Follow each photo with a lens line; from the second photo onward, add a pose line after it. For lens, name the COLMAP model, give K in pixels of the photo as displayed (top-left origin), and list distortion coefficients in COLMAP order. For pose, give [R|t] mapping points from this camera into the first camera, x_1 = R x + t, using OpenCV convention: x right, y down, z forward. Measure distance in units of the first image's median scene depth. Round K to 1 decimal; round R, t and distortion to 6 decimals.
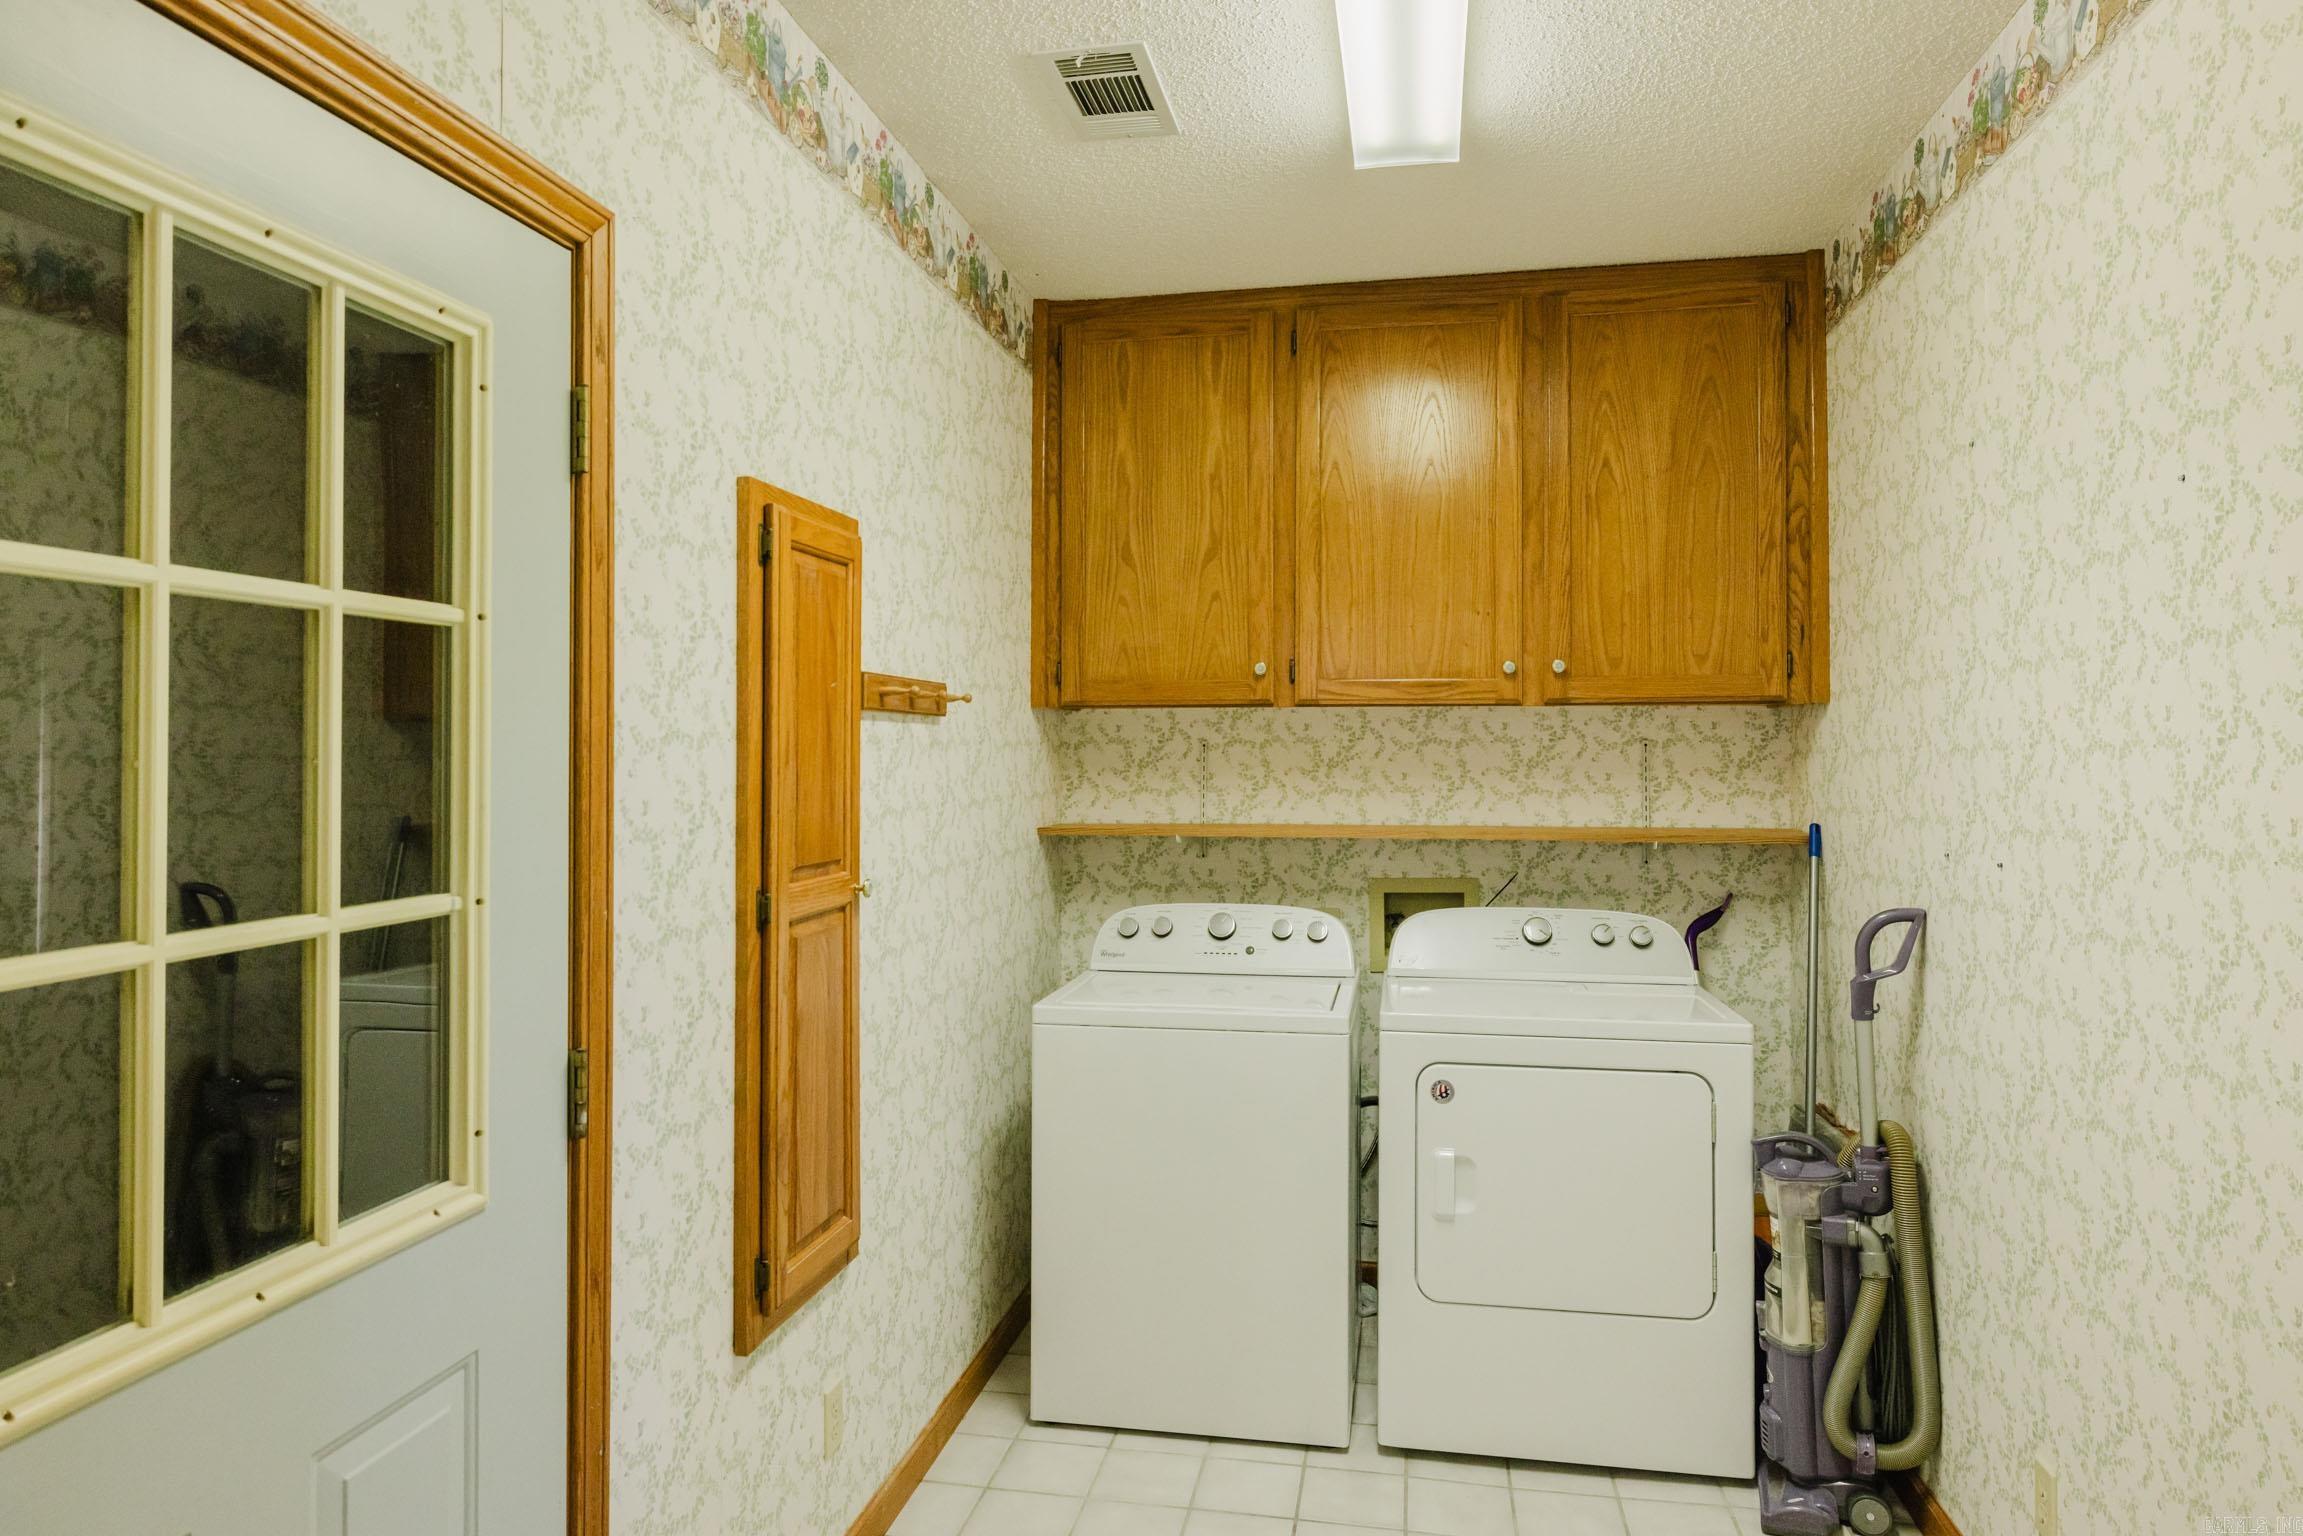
lens RADIAL K [[1394.8, 0, 1162.2], [0, 1394.8, 731.7], [0, 0, 1]] dist [-0.007981, 0.002913]
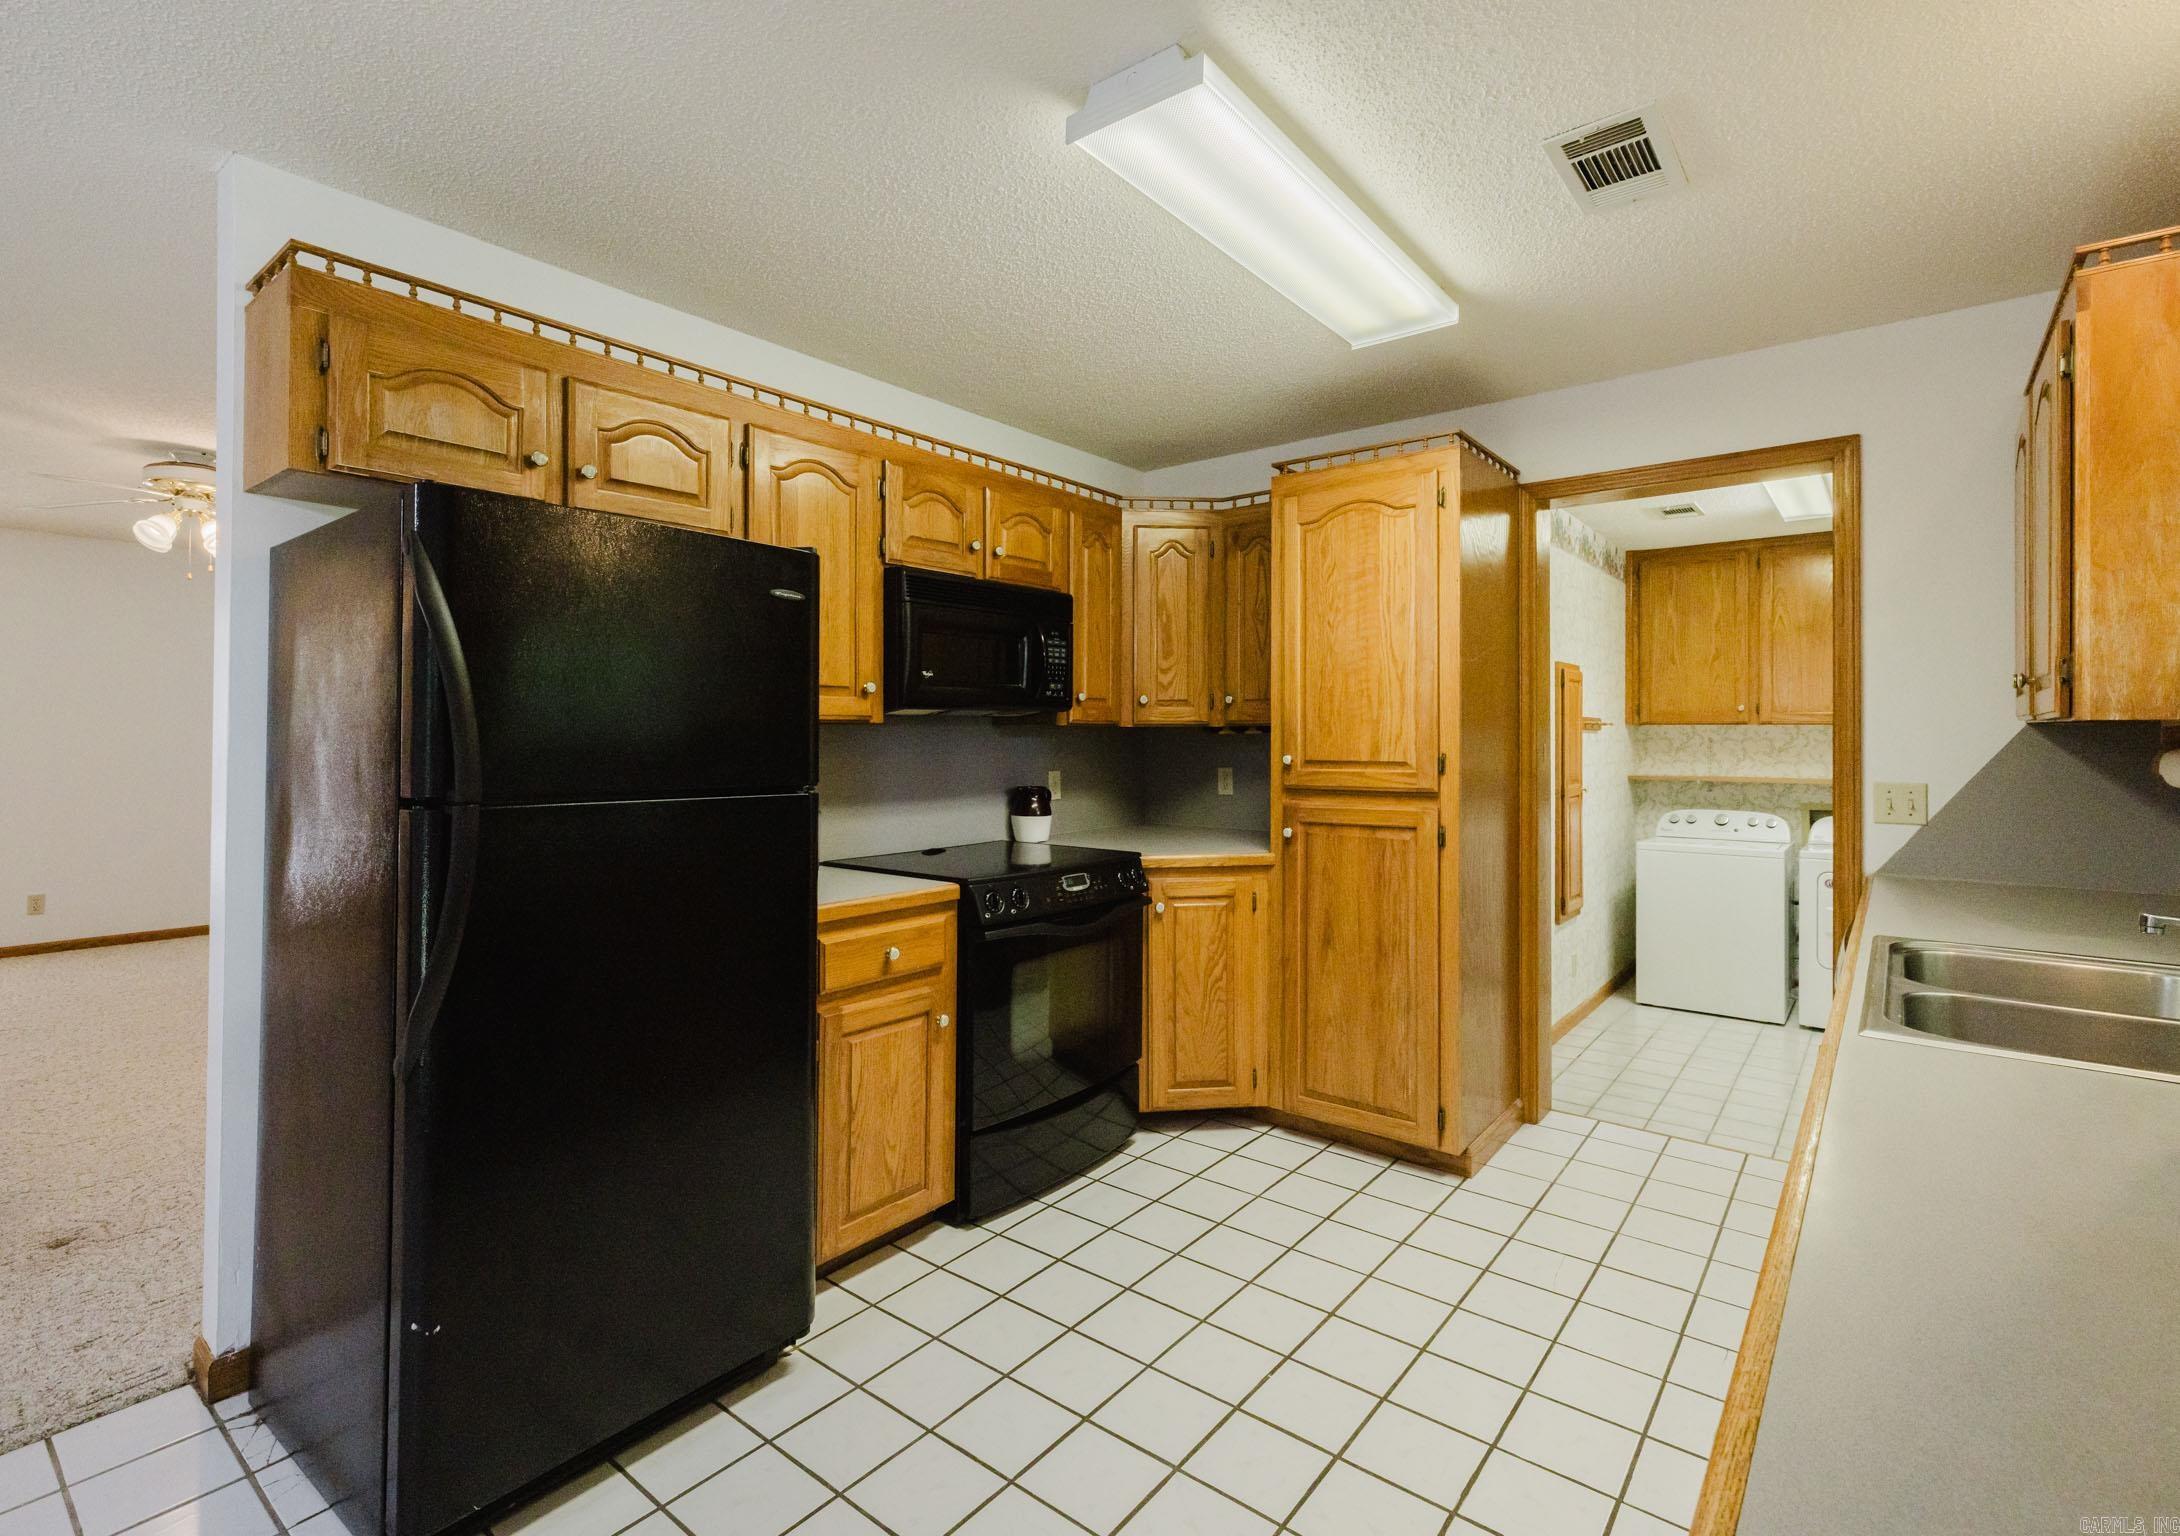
lens RADIAL K [[1008.9, 0, 1078.9], [0, 1008.9, 734.9], [0, 0, 1]] dist [-0.001632, 0.000107]
pose [[0.874578, 0.000211, -0.484885, -0.077151], [0.005817, 0.999923, 0.010927, -0.025128], [0.484850, -0.012377, 0.874510, -0.963001]]
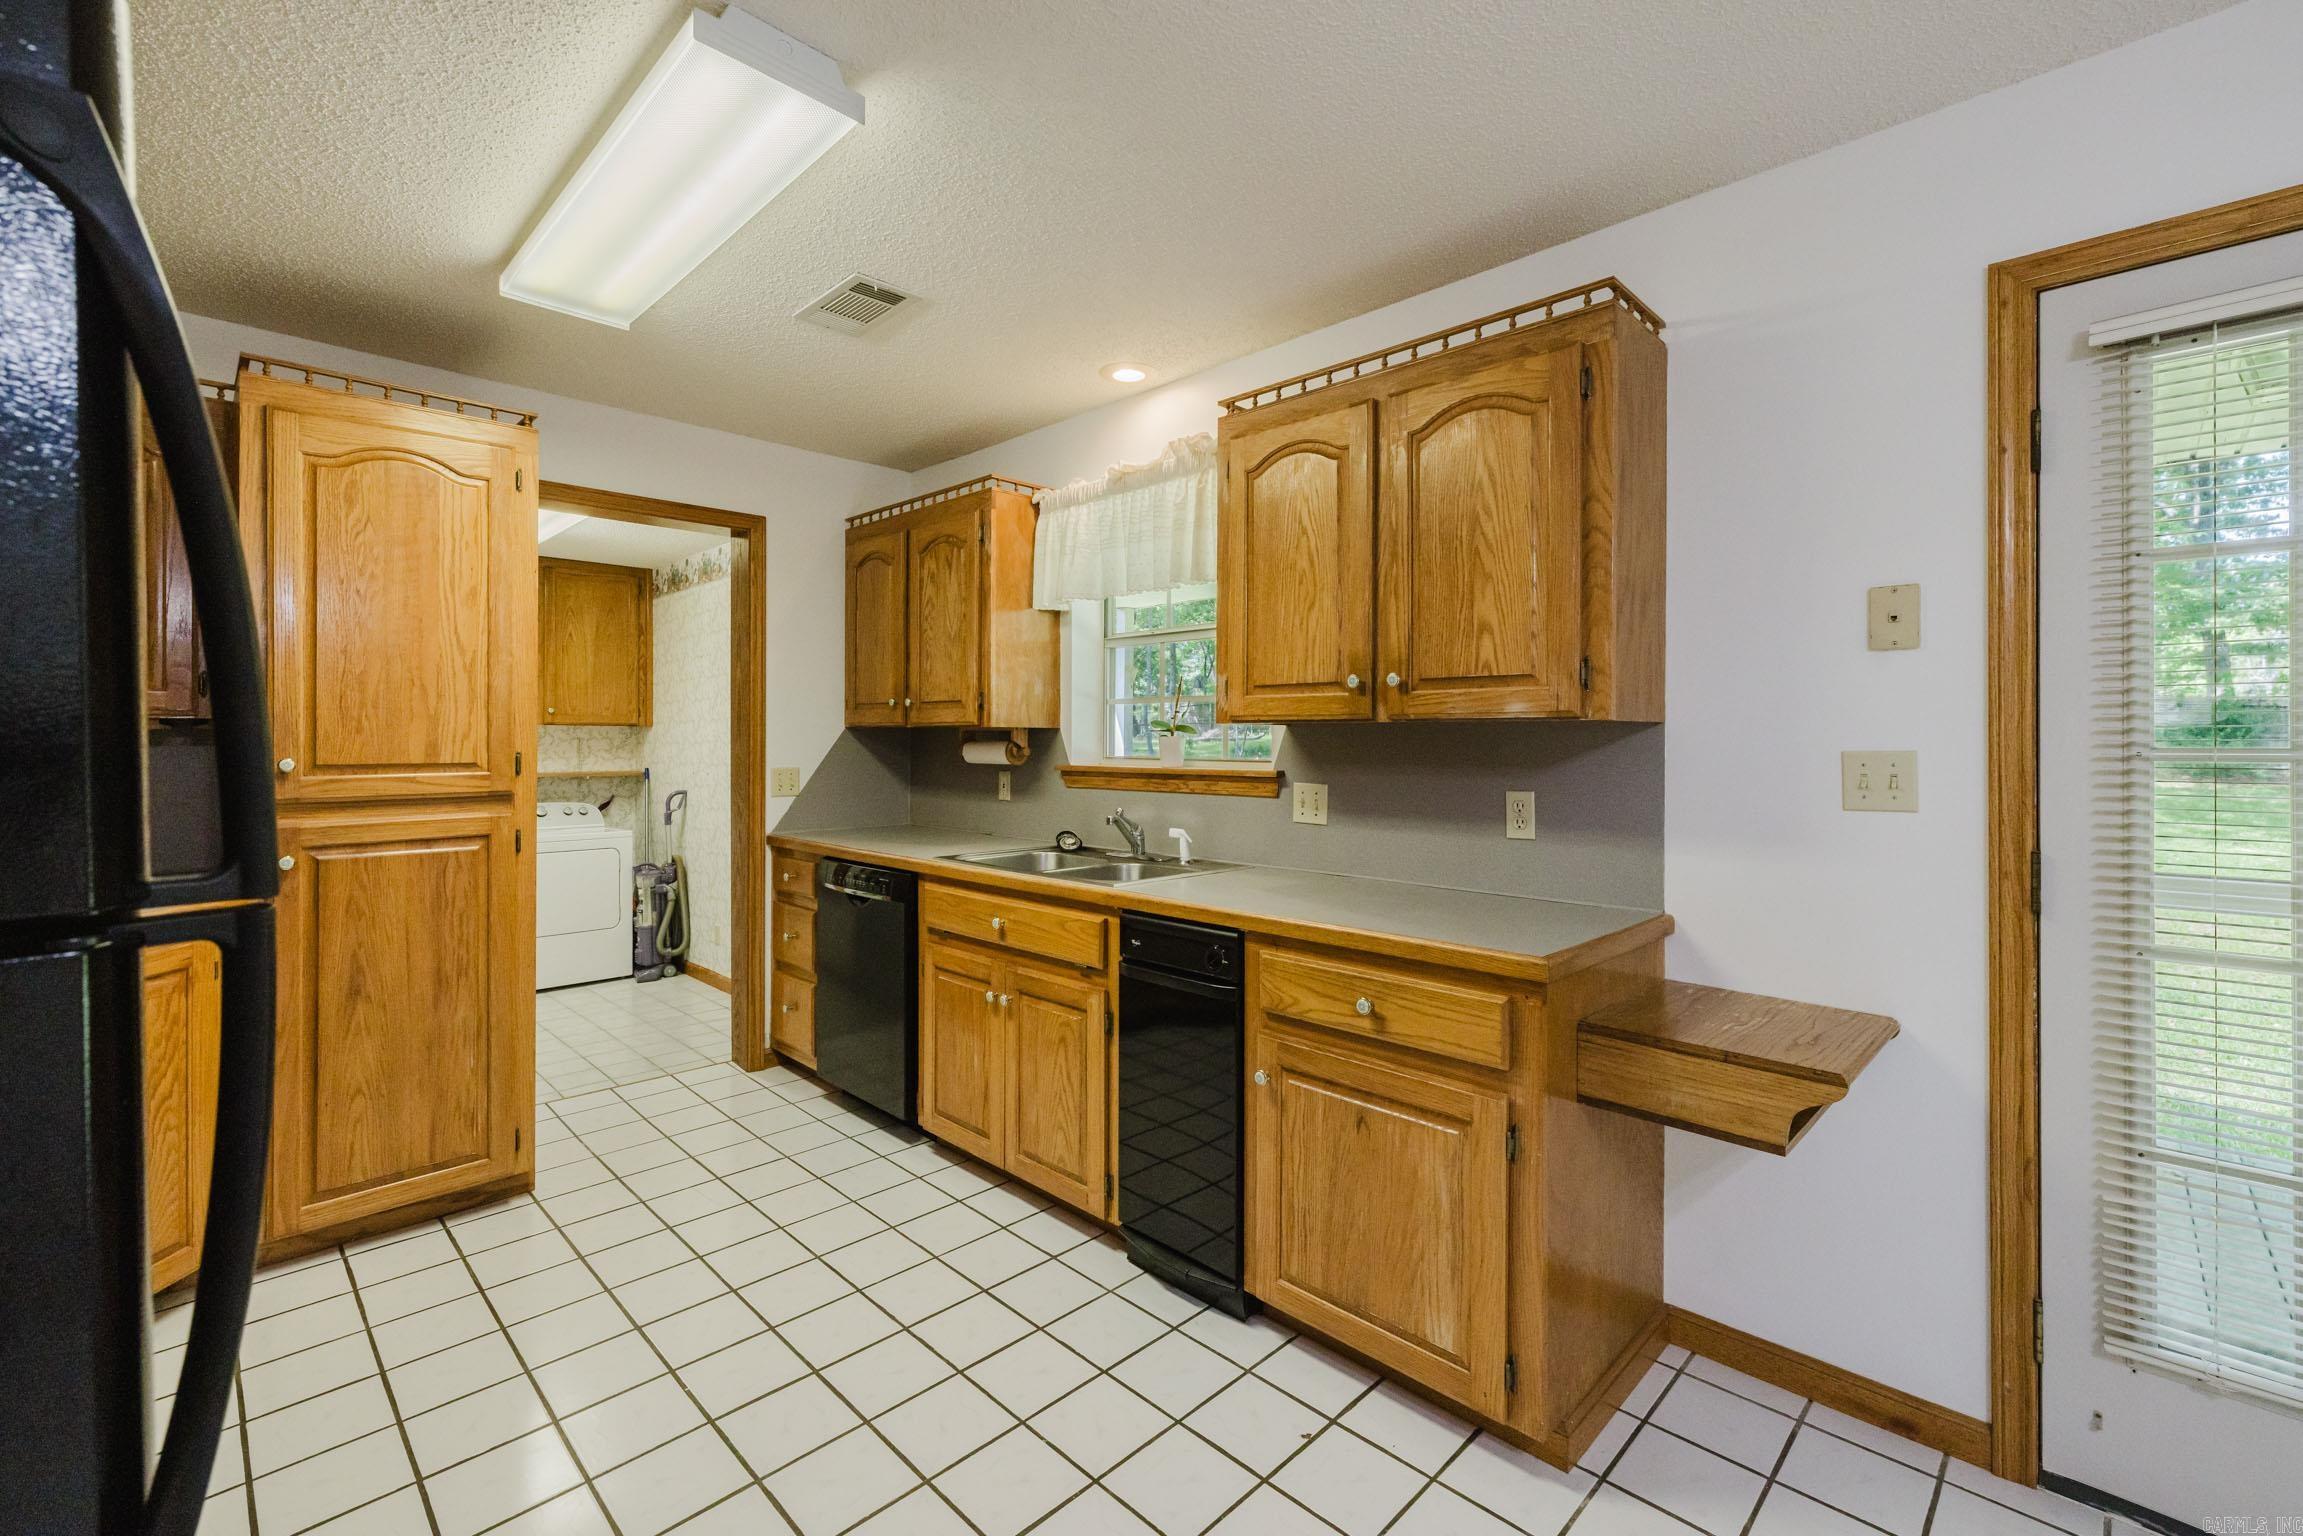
lens RADIAL K [[985.3, 0, 1150.5], [0, 985.3, 743.0], [0, 0, 1]] dist [0.001990, 0.000635]
pose [[0.569866, -0.002919, 0.821733, -0.561774], [-0.013259, 0.999831, 0.012747, -0.022350], [-0.821631, -0.018159, 0.569730, -0.931083]]
